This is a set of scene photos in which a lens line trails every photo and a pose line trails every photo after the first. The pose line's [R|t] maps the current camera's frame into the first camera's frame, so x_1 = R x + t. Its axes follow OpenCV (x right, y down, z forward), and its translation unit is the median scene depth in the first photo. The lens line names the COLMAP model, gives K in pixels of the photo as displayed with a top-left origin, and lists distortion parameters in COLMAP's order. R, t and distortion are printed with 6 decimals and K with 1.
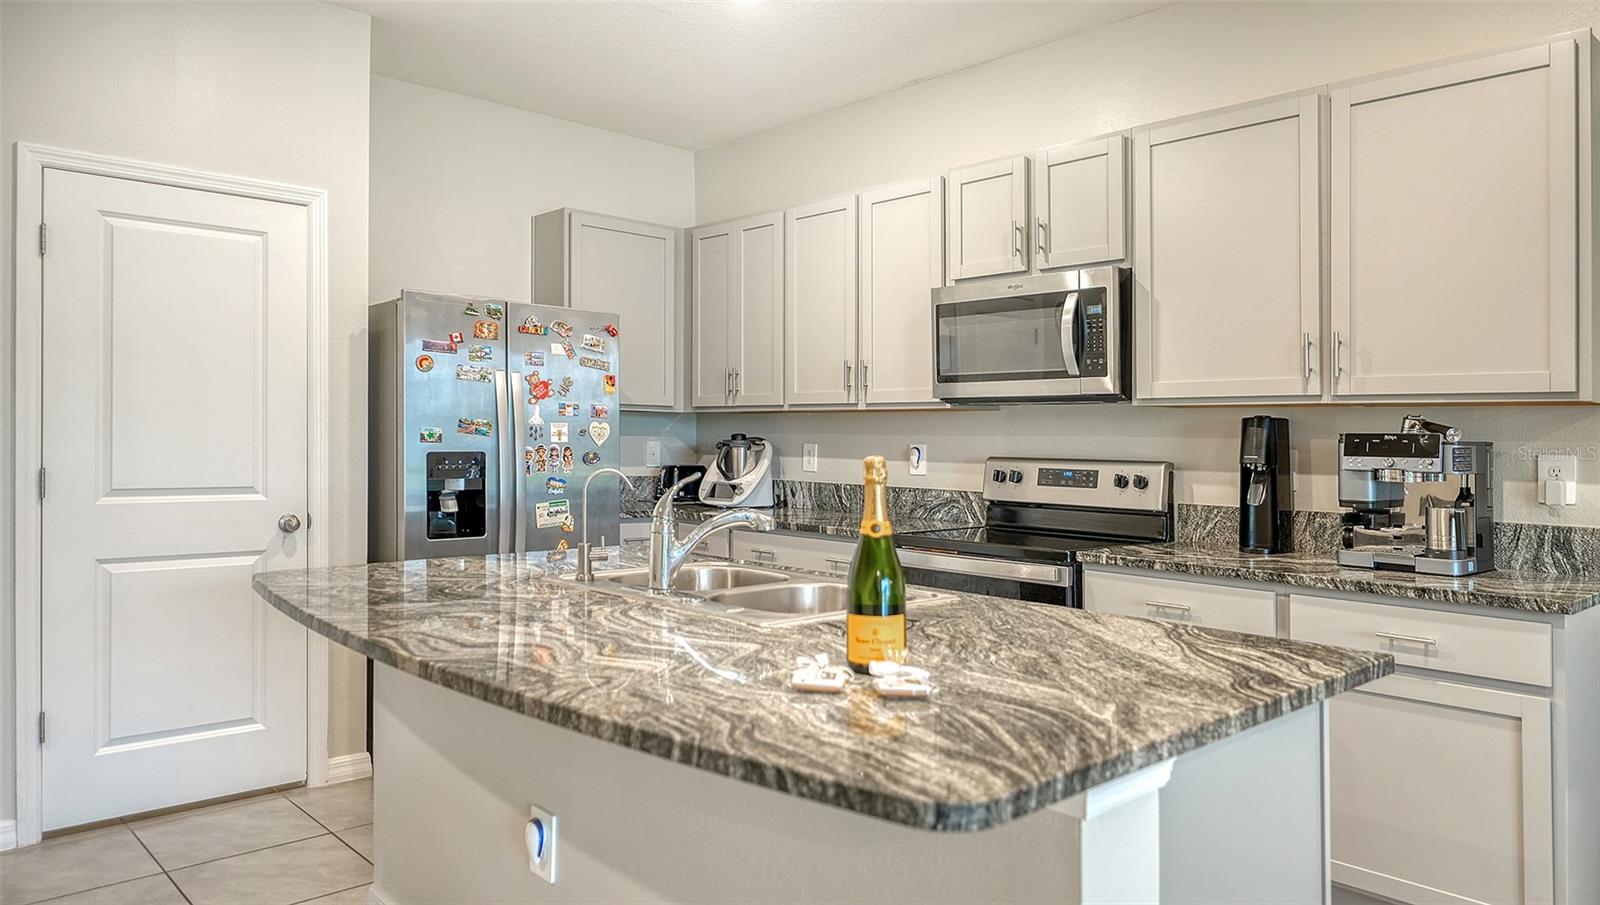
lens RADIAL K [[1057.3, 0, 857.8], [0, 1057.3, 453.5], [0, 0, 1]] dist [0.000115, -0.000891]
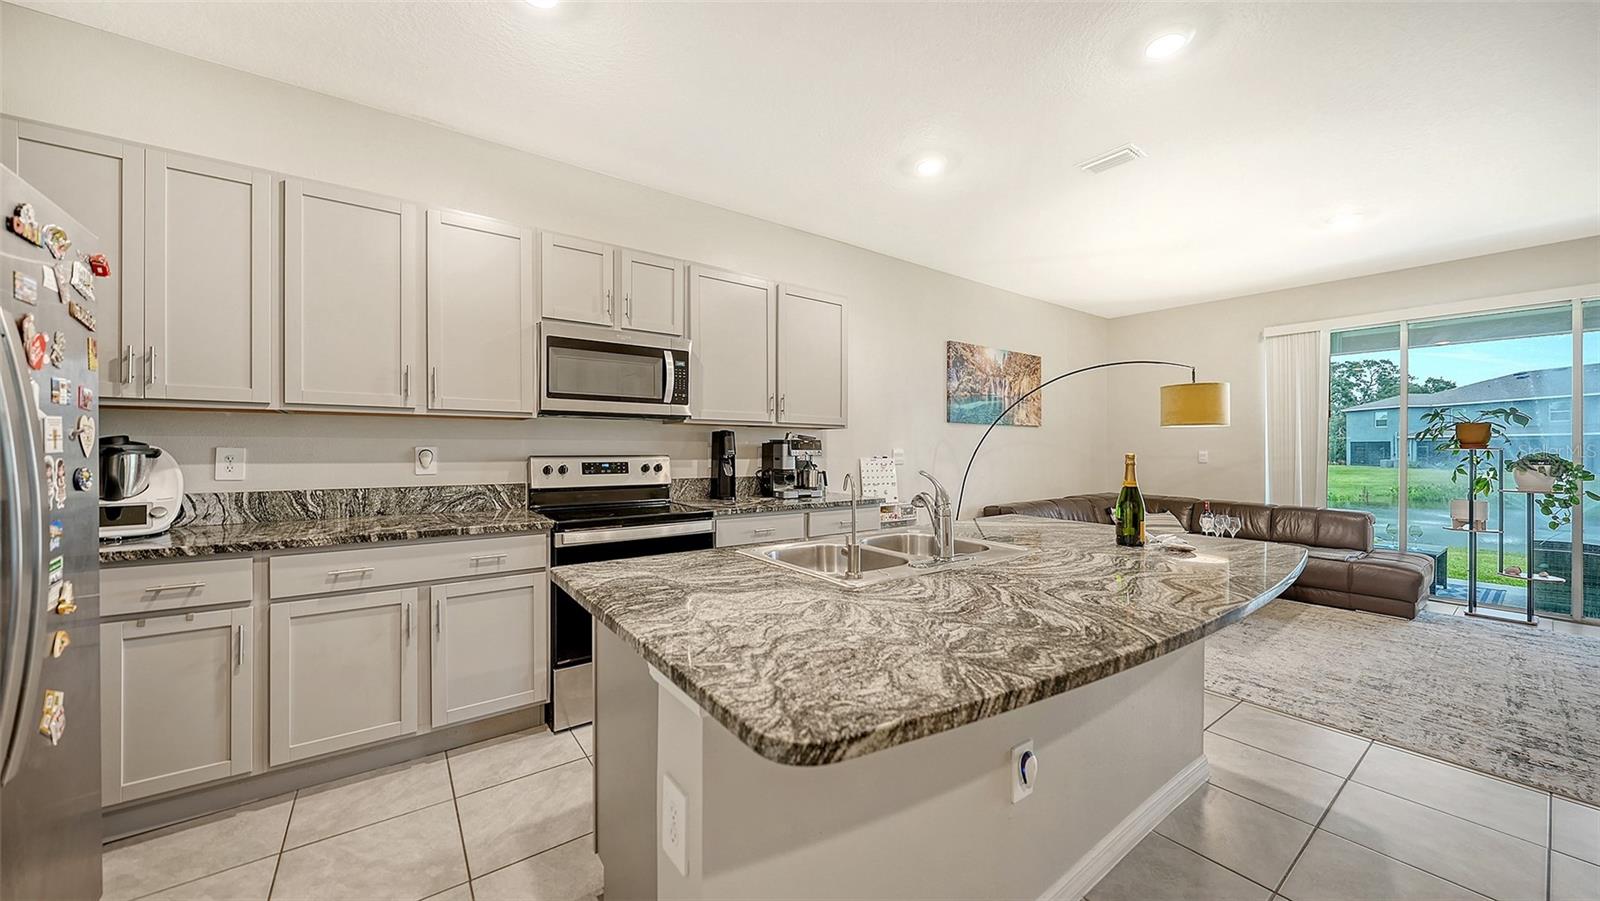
lens RADIAL K [[564.3, 0, 793.9], [0, 564.3, 448.3], [0, 0, 1]] dist [-0.000892, -0.000062]
pose [[0.143319, -0.016965, 0.989531, -0.539349], [0.009379, 0.999831, 0.015783, -0.014686], [-0.989632, 0.007018, 0.143454, 0.609475]]
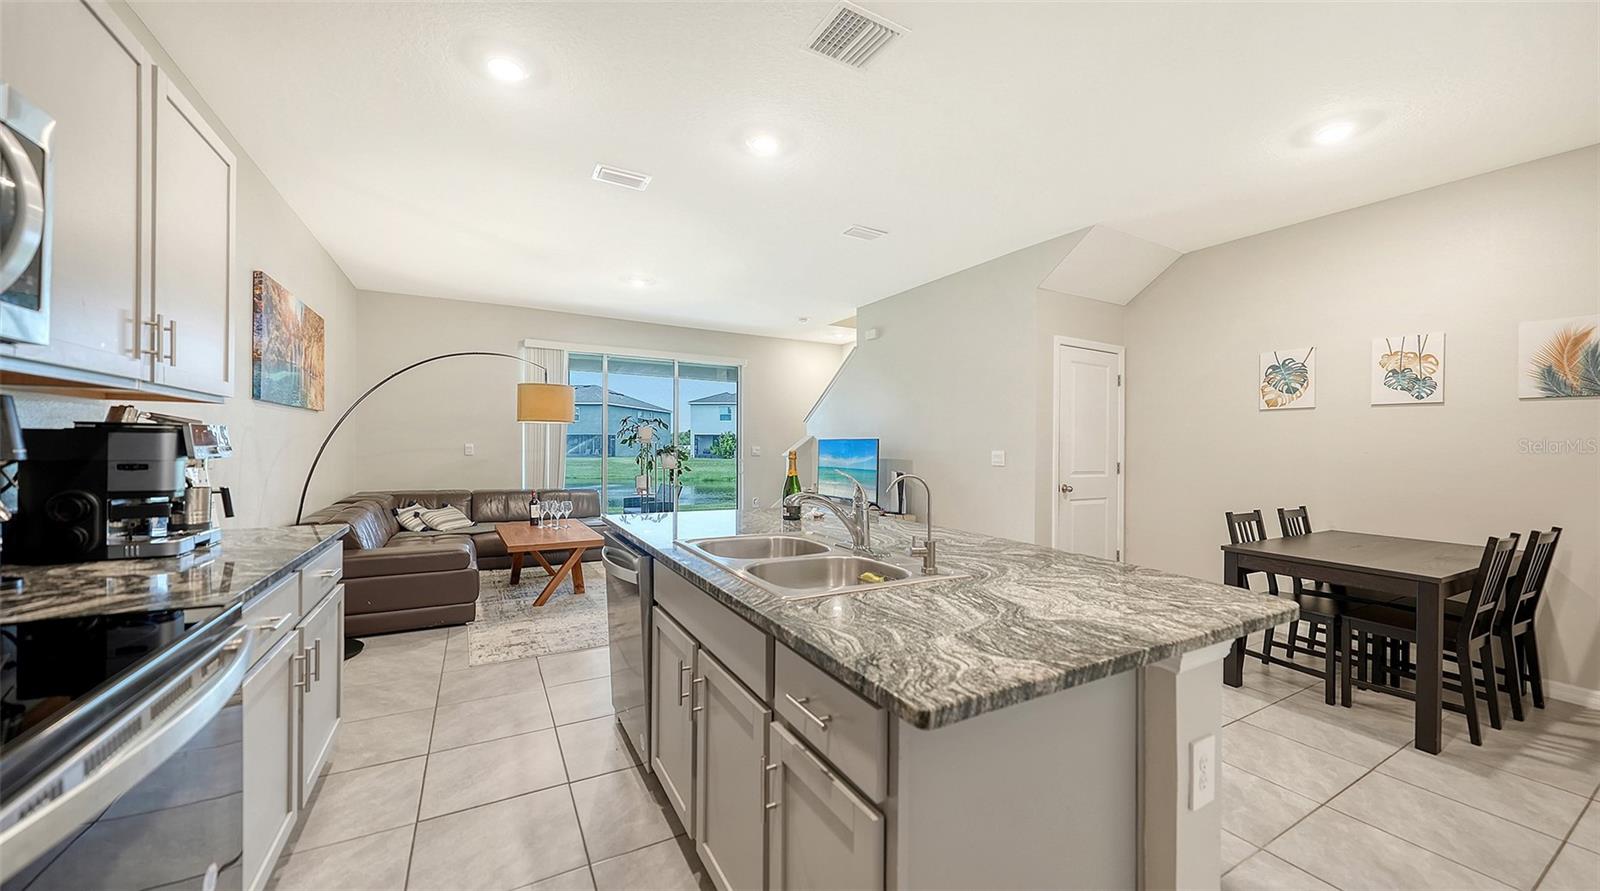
lens RADIAL K [[561.7, 0, 806.9], [0, 561.7, 443.2], [0, 0, 1]] dist [-0.000869, 0.000033]
pose [[-0.965076, -0.026139, 0.260664, -0.187155], [-0.023745, 0.999642, 0.012332, -0.016064], [-0.260894, 0.005712, -0.965351, 1.020663]]
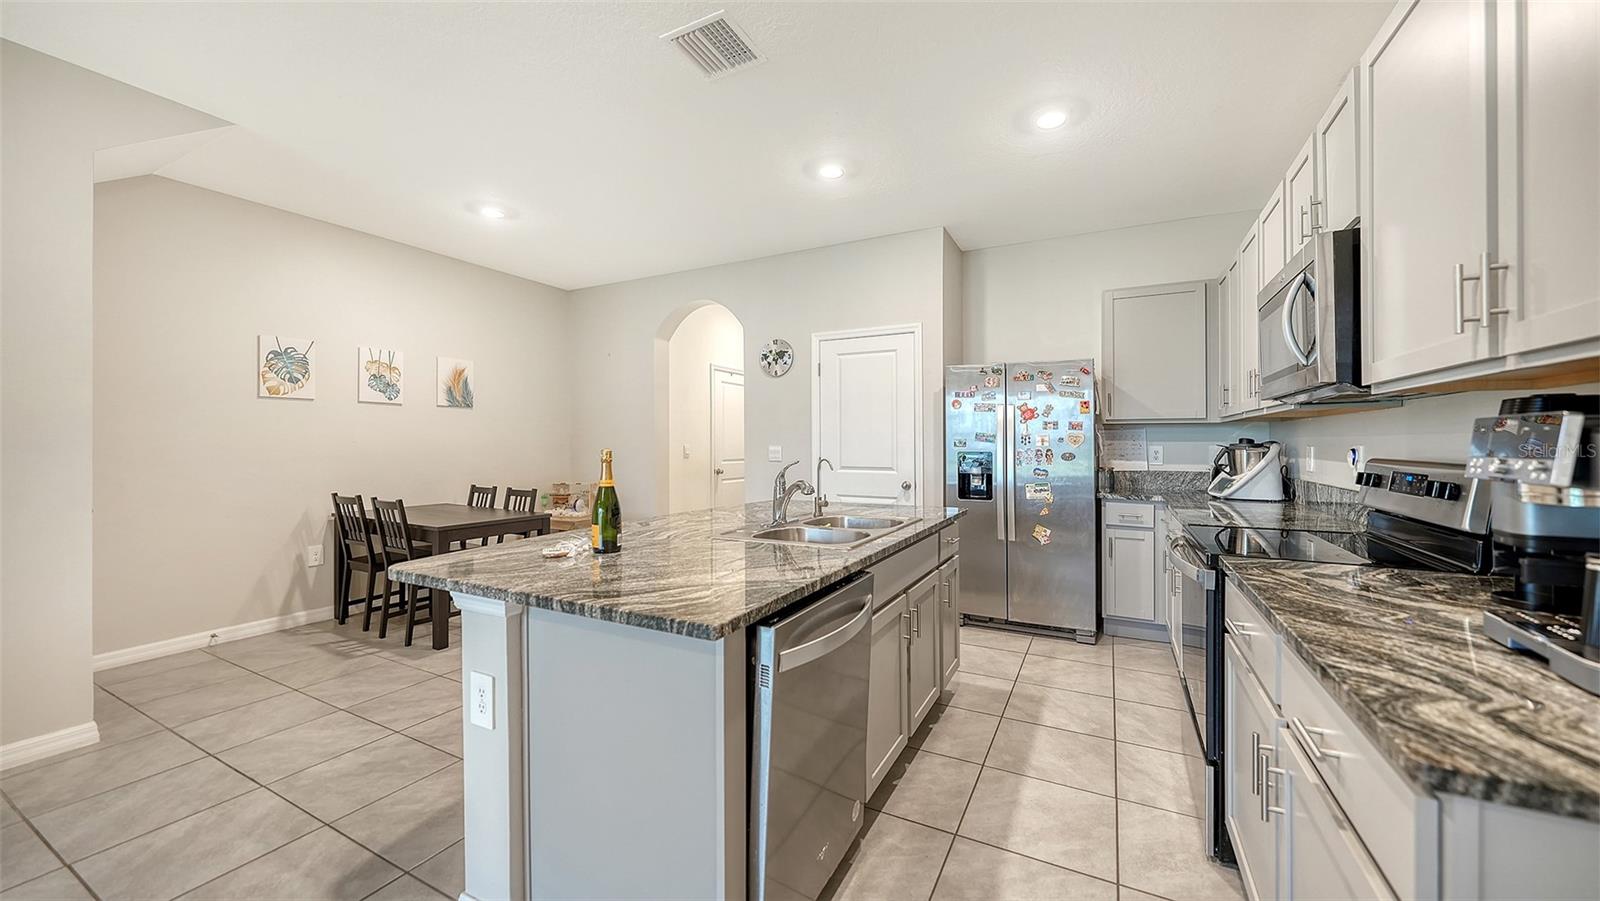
lens RADIAL K [[614.5, 0, 800.0], [0, 614.5, 450.5], [0, 0, 1]] dist [0.000345, 0.000003]
pose [[0.297709, -0.002160, -0.954654, 0.508610], [-0.007451, 0.999962, -0.004586, 0.003130], [0.954627, 0.008478, 0.297682, 0.386667]]
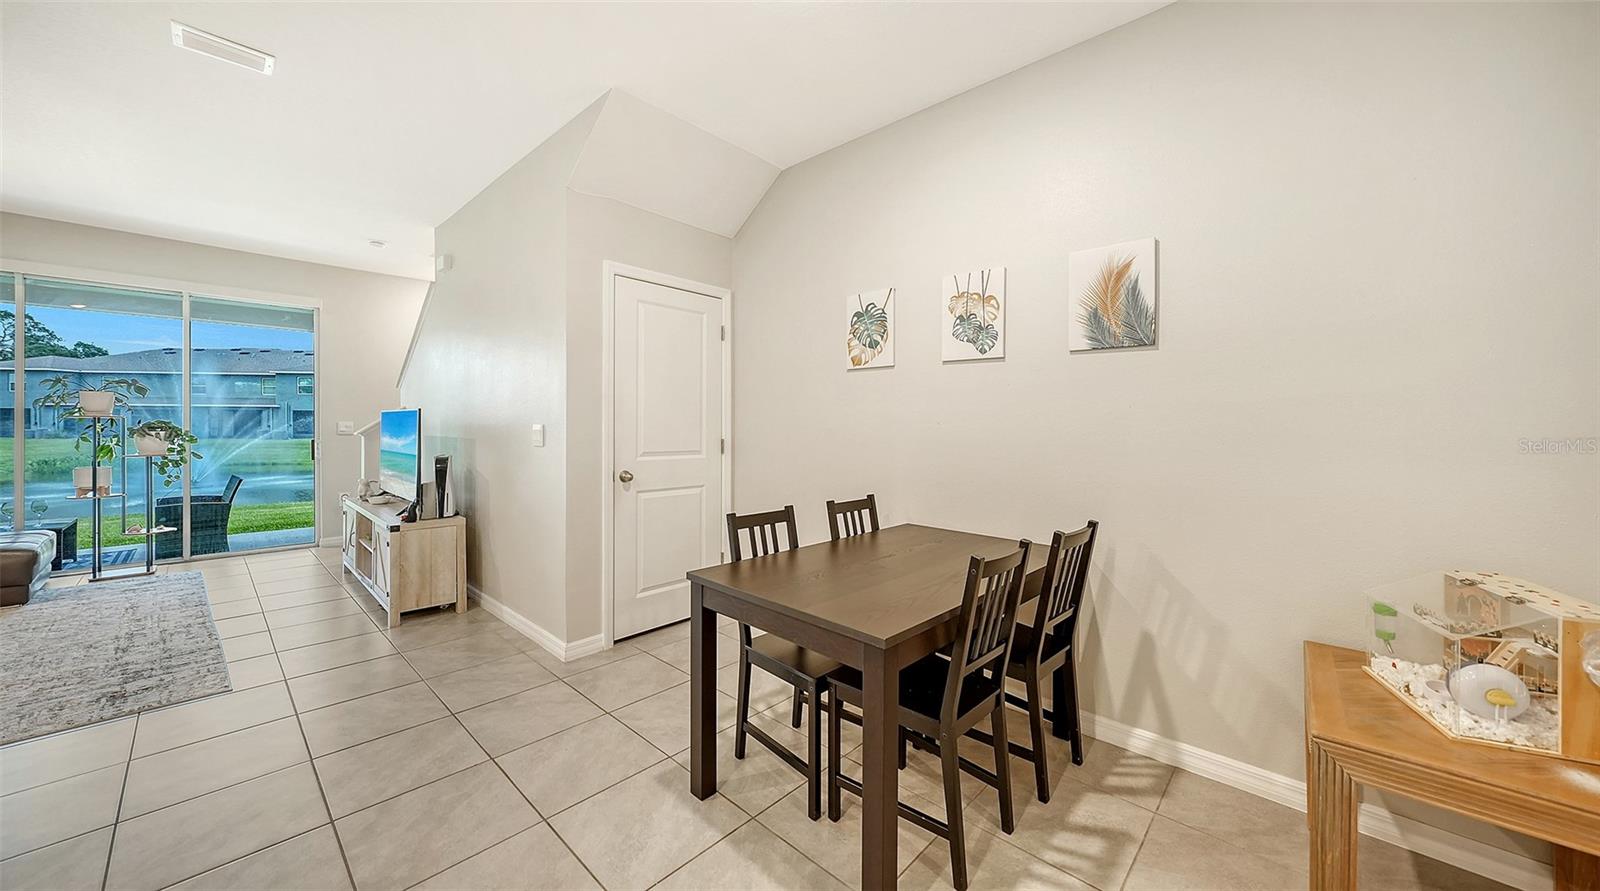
lens RADIAL K [[559.3, 0, 795.7], [0, 559.3, 423.5], [0, 0, 1]] dist [-0.000702, -0.000149]
pose [[-0.998972, -0.022965, -0.039085, -0.604043], [-0.023398, 0.999670, 0.010649, -0.014446], [0.038828, 0.011552, -0.999179, 0.615841]]
